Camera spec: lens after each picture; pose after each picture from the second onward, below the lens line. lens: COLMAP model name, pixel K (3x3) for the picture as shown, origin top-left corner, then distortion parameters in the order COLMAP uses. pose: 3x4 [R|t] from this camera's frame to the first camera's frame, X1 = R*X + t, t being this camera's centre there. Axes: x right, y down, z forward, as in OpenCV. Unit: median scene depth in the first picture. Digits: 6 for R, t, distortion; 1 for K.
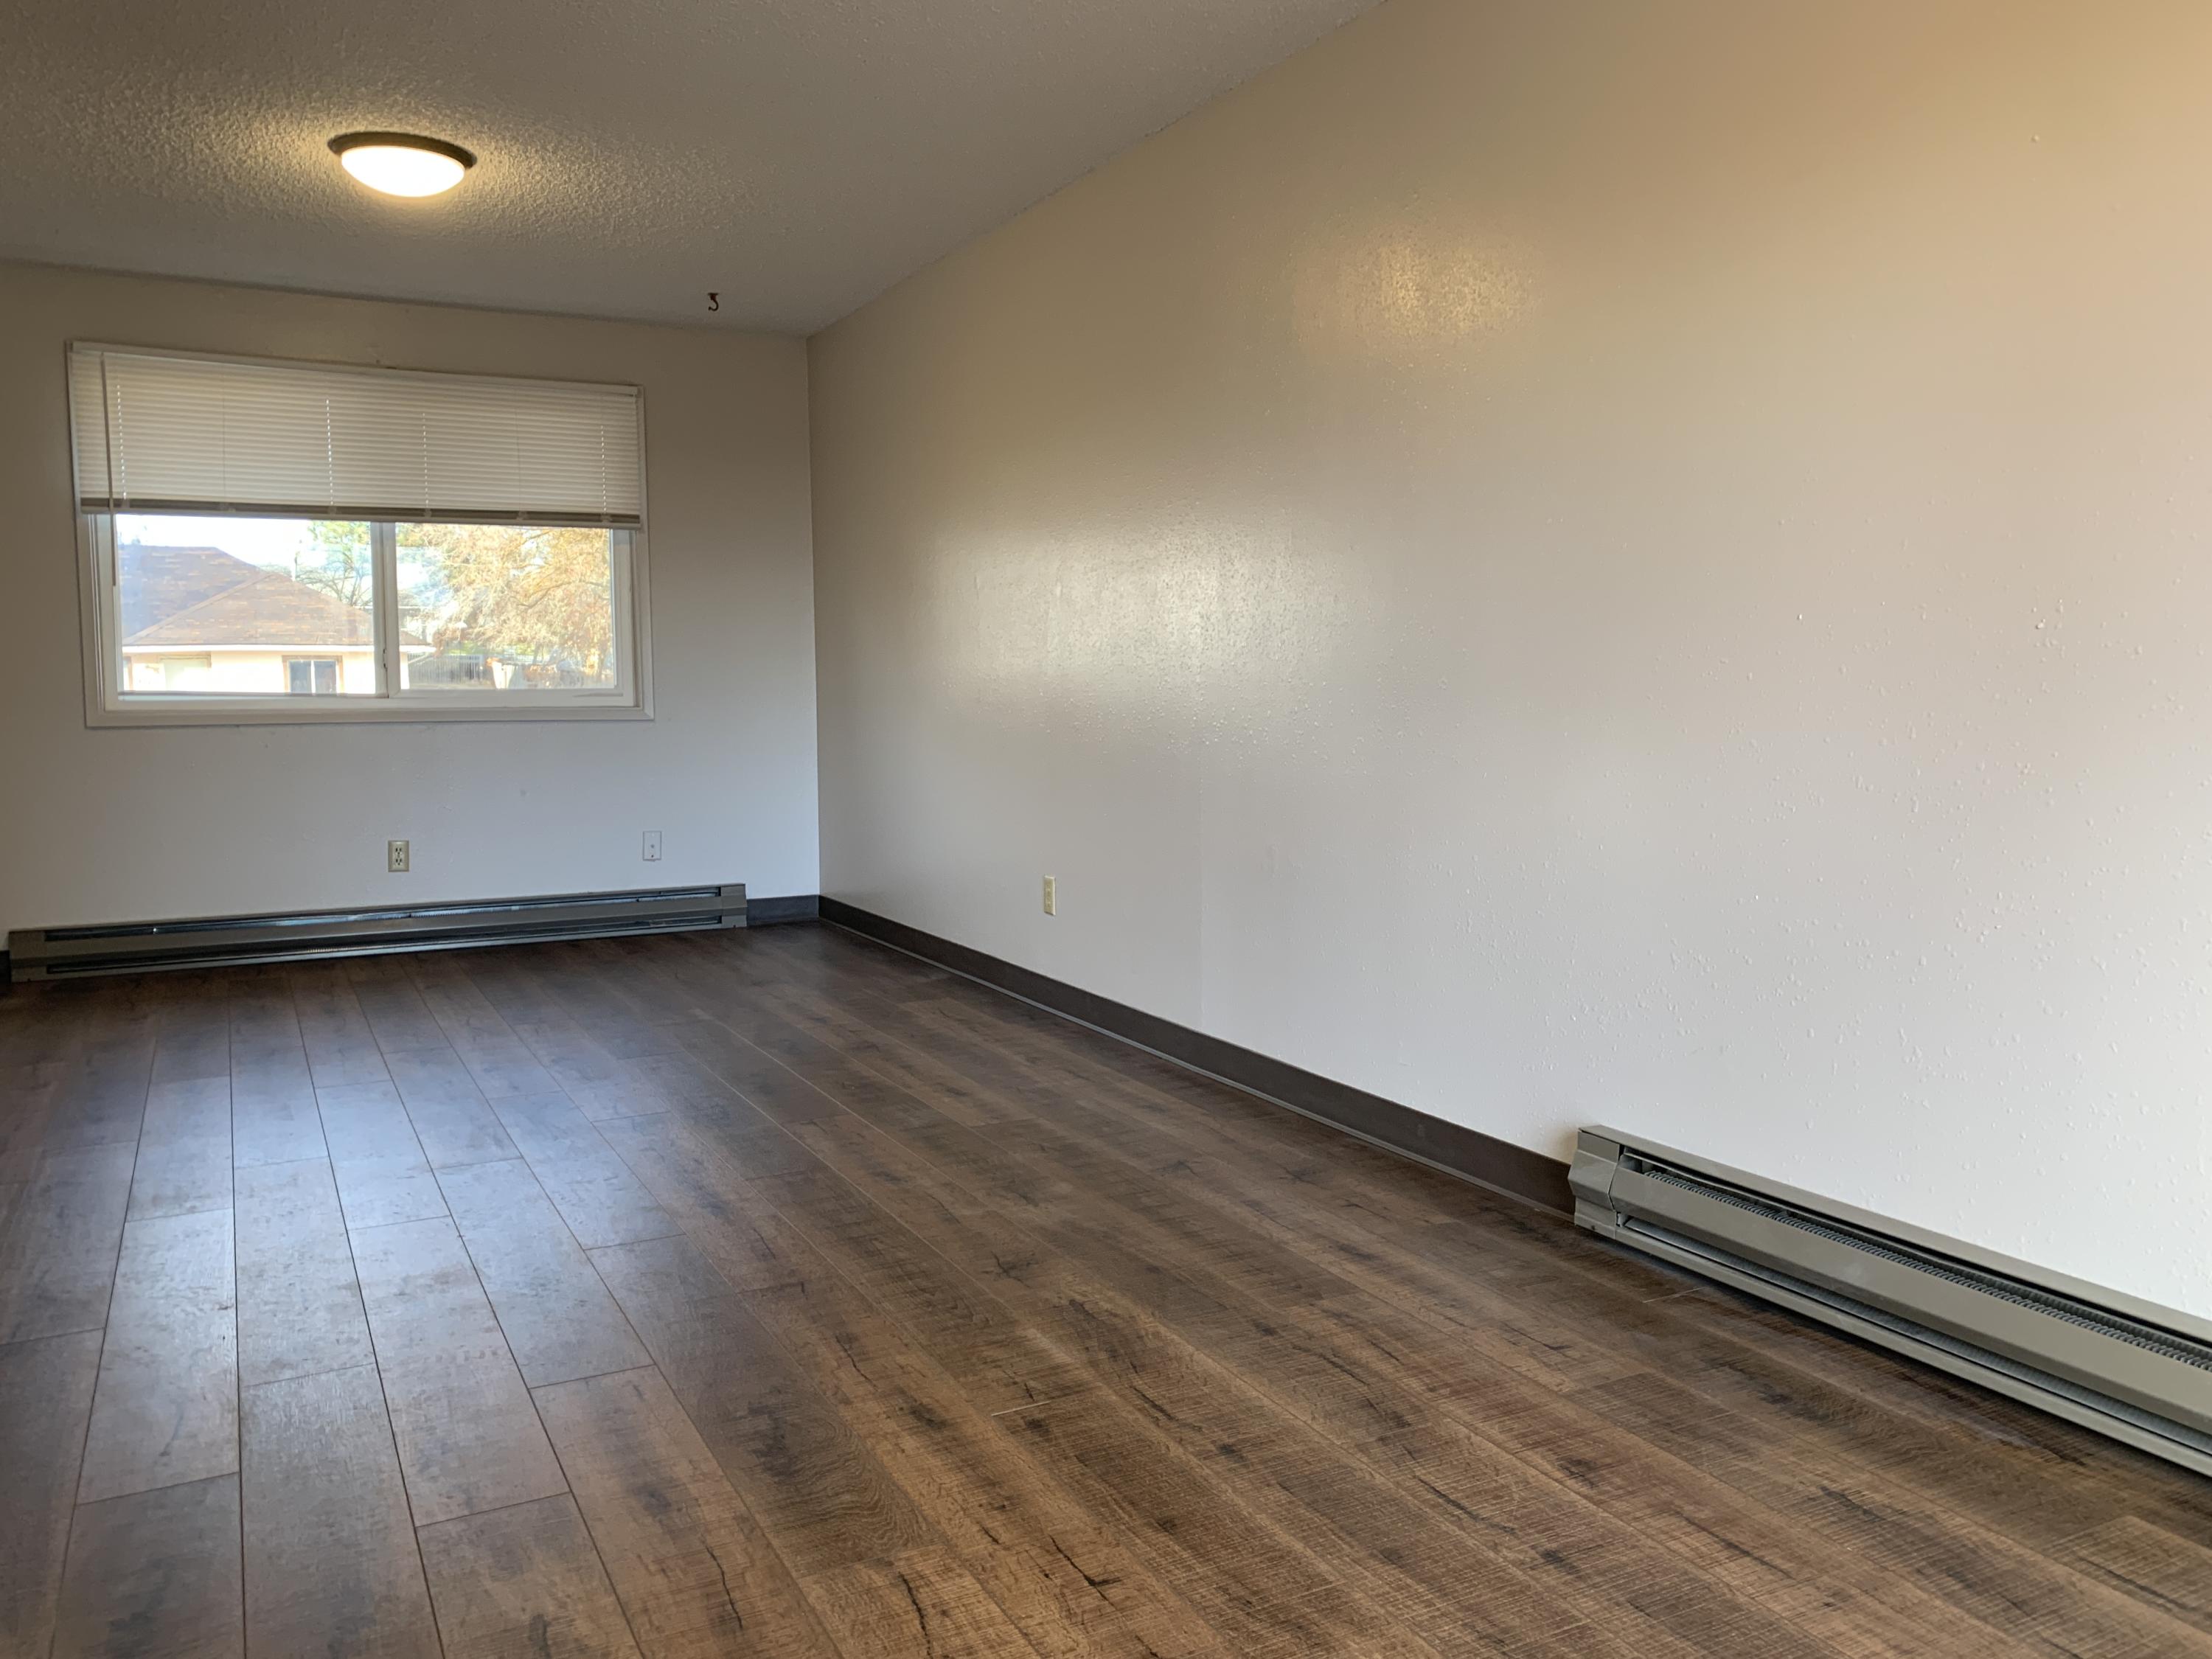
lens RADIAL K [[1698.8, 0, 1103.6], [0, 1698.8, 799.6], [0, 0, 1]] dist [0.082807, -0.002684]
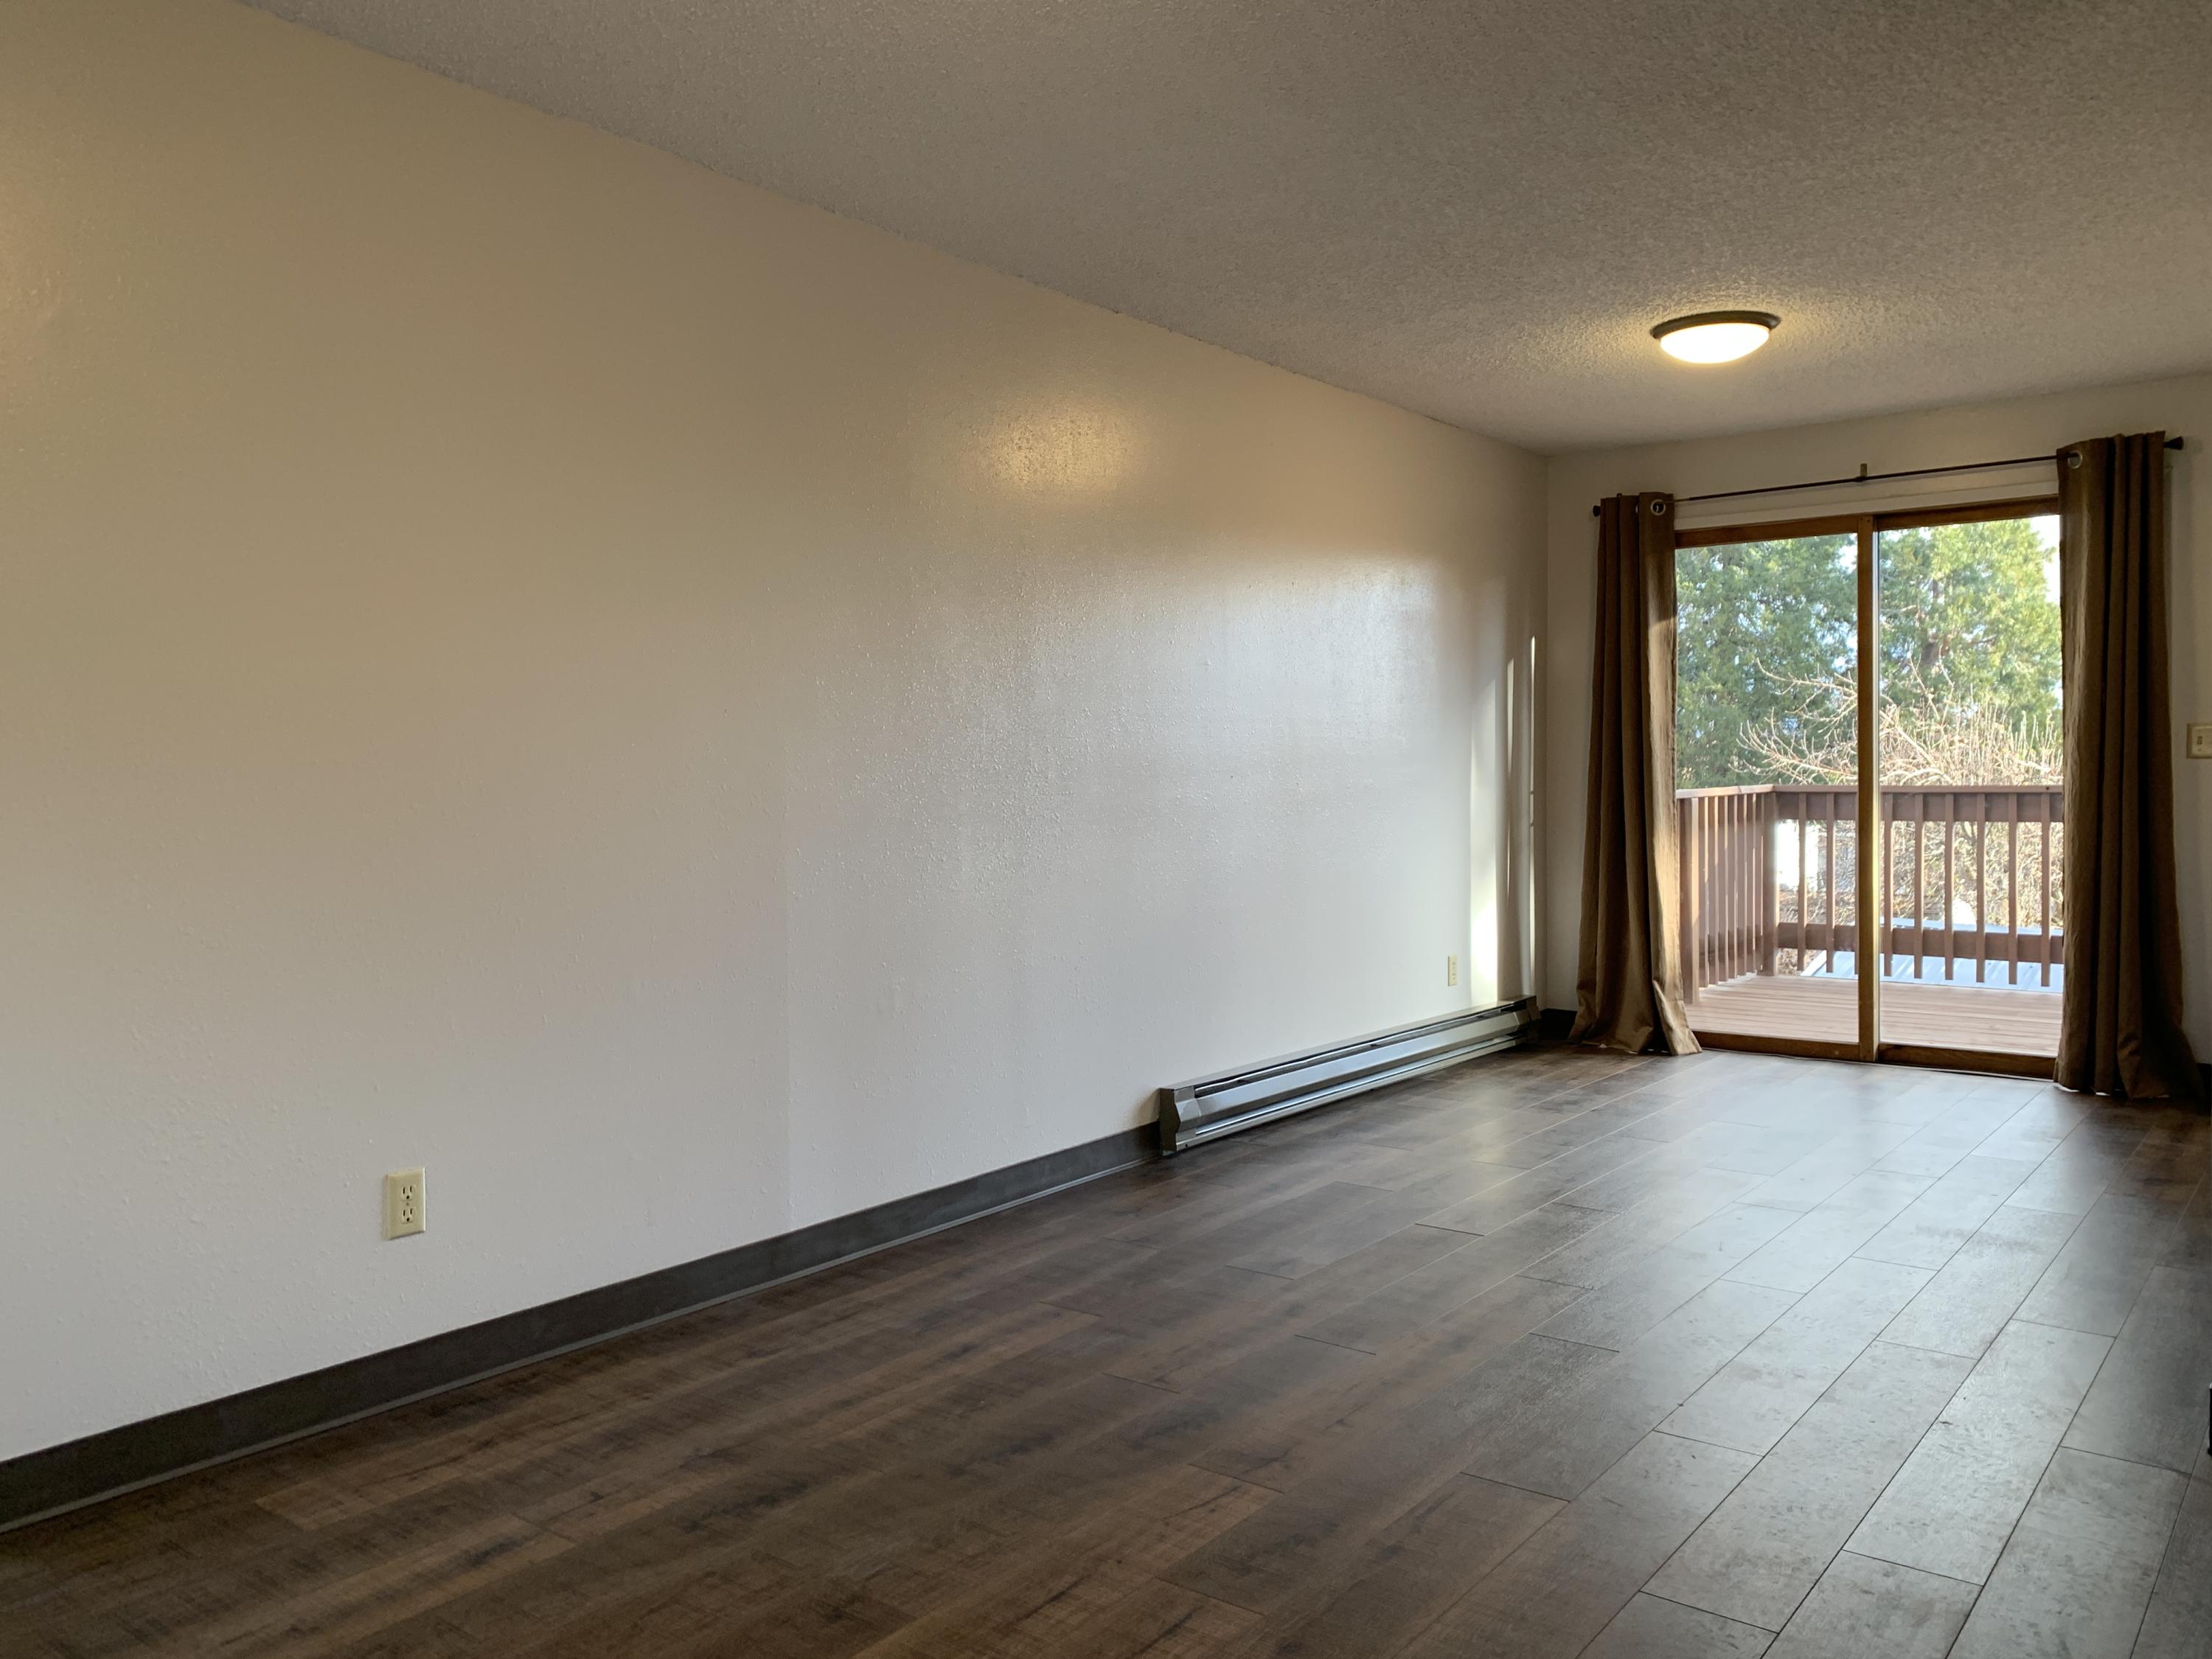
lens RADIAL K [[1717.0, 0, 1051.4], [0, 1717.0, 819.5], [0, 0, 1]] dist [0.019157, 0.010124]
pose [[-0.413326, -0.008103, 0.910547, -0.556926], [0.088883, 0.994826, 0.049199, -0.072676], [-0.906235, 0.101268, -0.410467, 0.855355]]
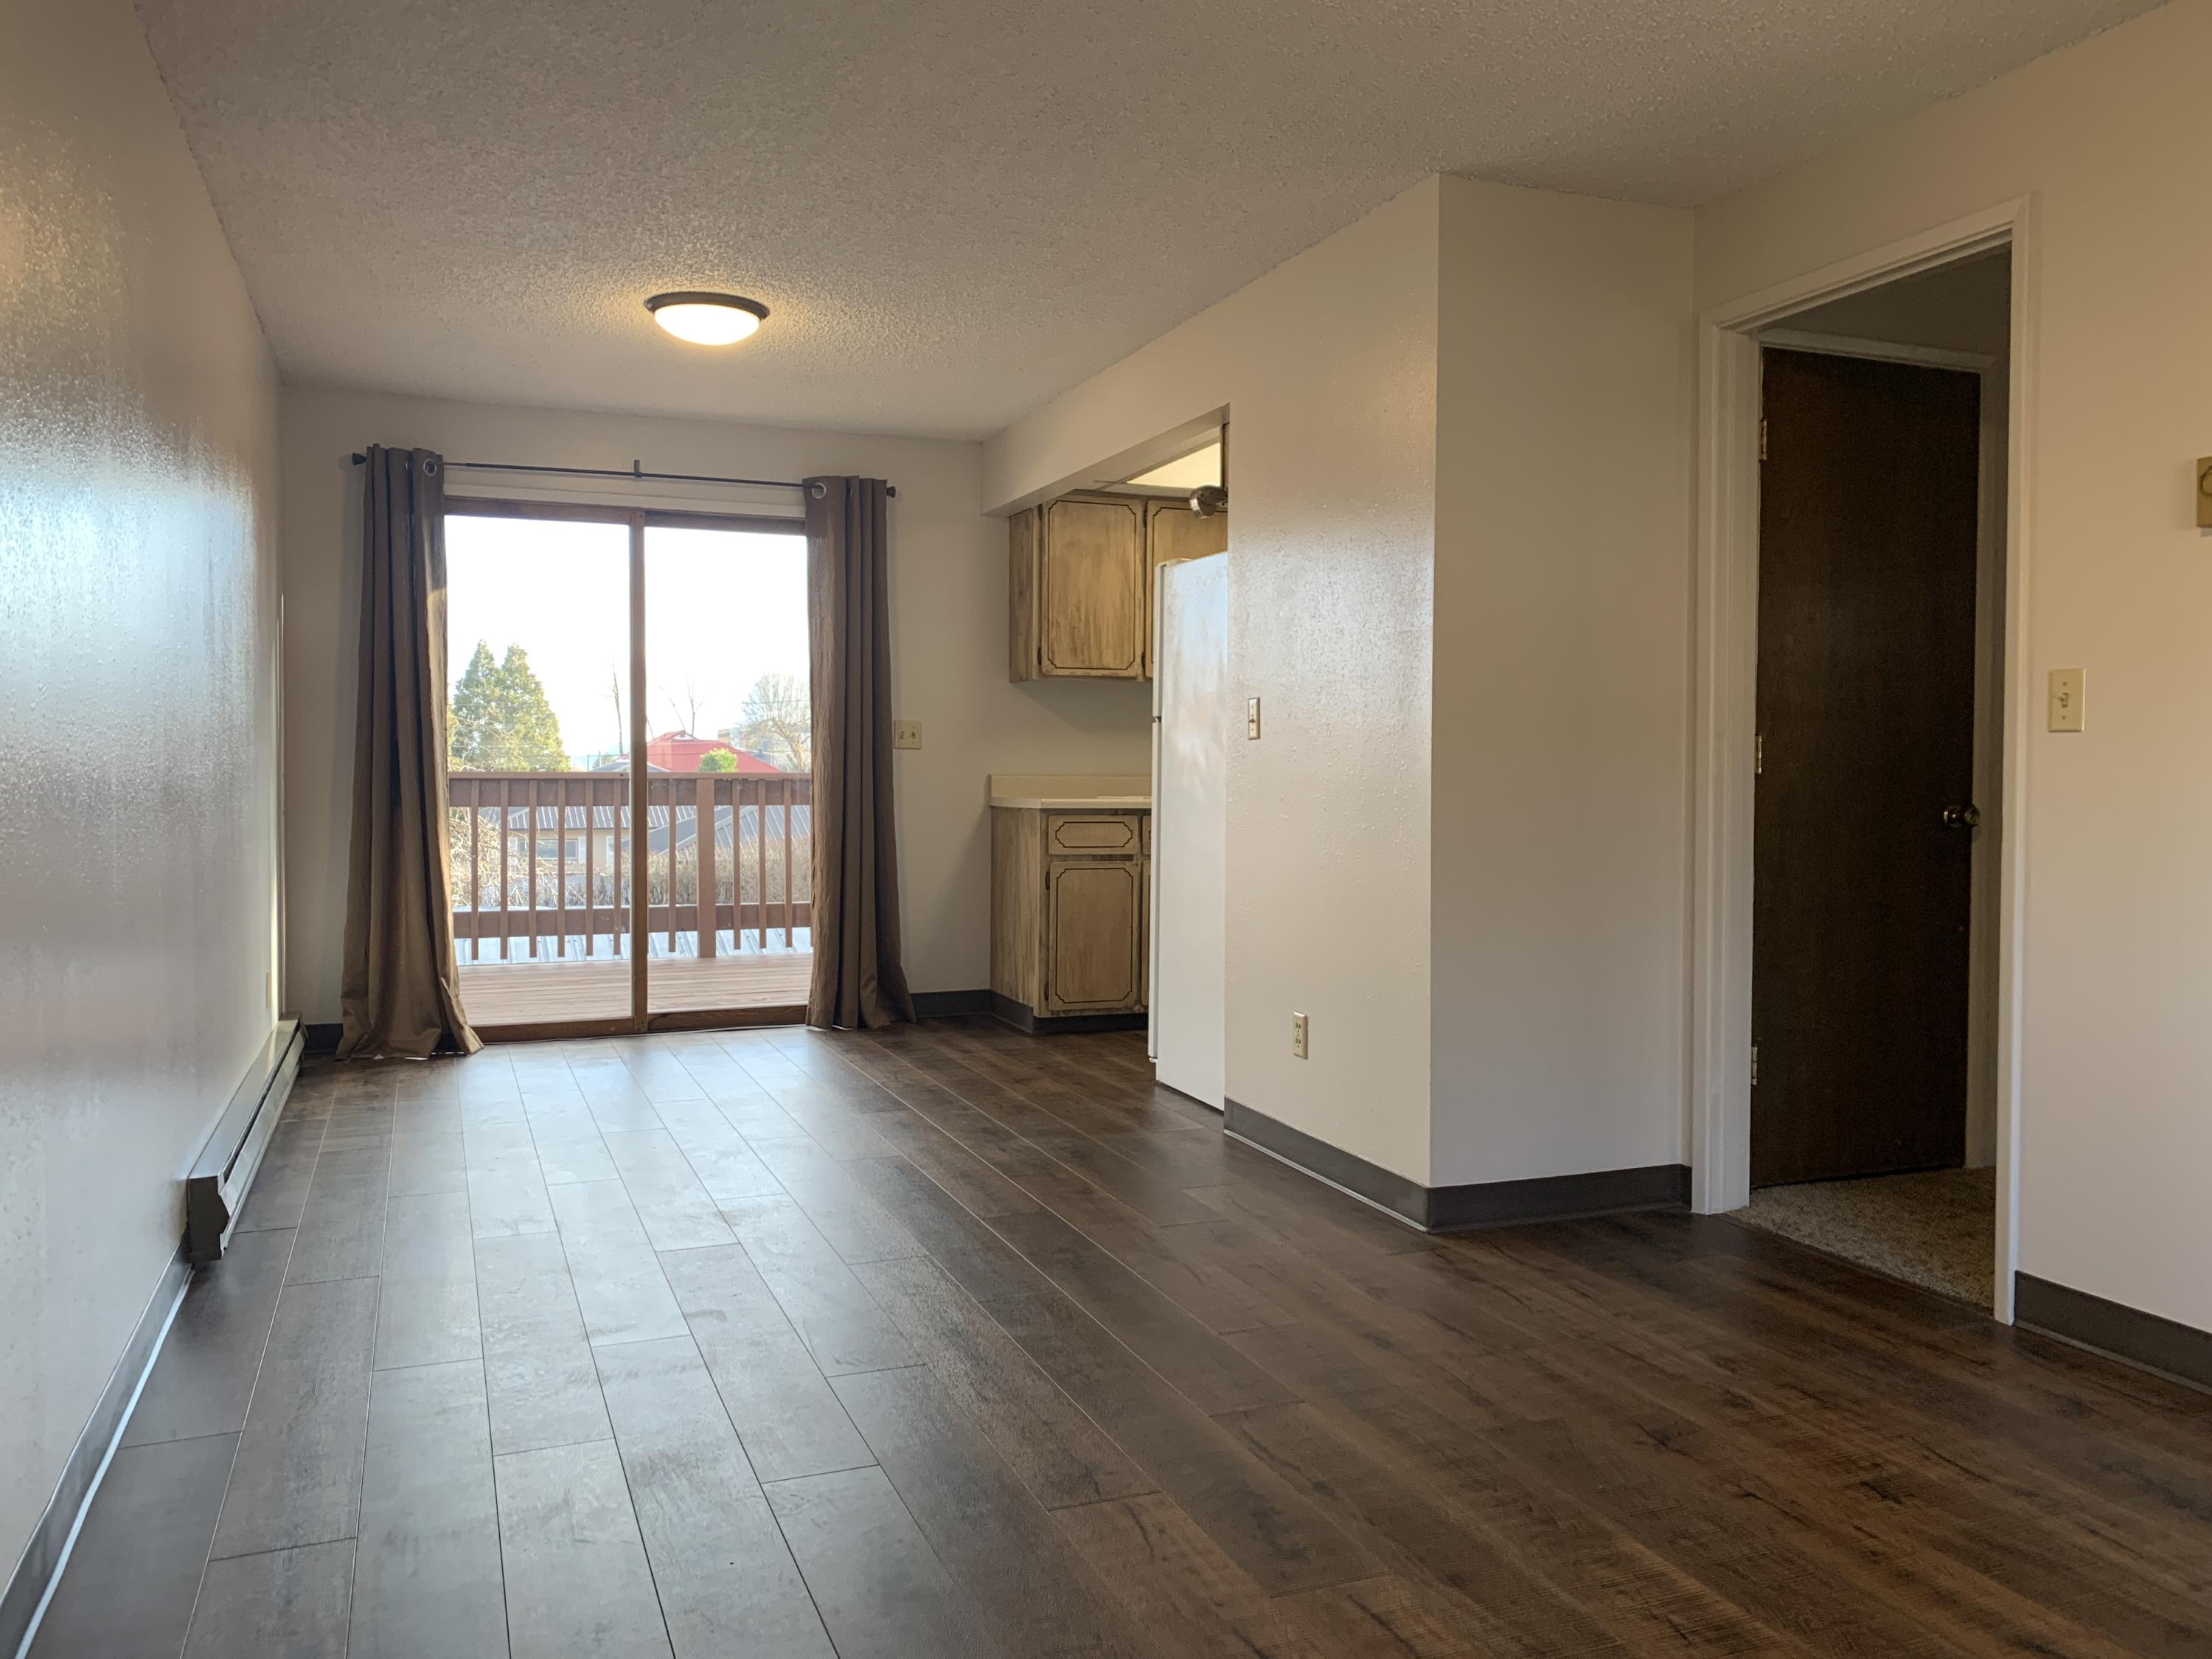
lens RADIAL K [[1736.8, 0, 1153.5], [0, 1736.8, 827.2], [0, 0, 1]] dist [0.002788, 0.002148]
pose [[-0.996873, 0.001175, 0.079006, -0.200774], [0.010563, 0.992896, 0.118515, -0.089541], [-0.078305, 0.118979, -0.989804, 1.051622]]
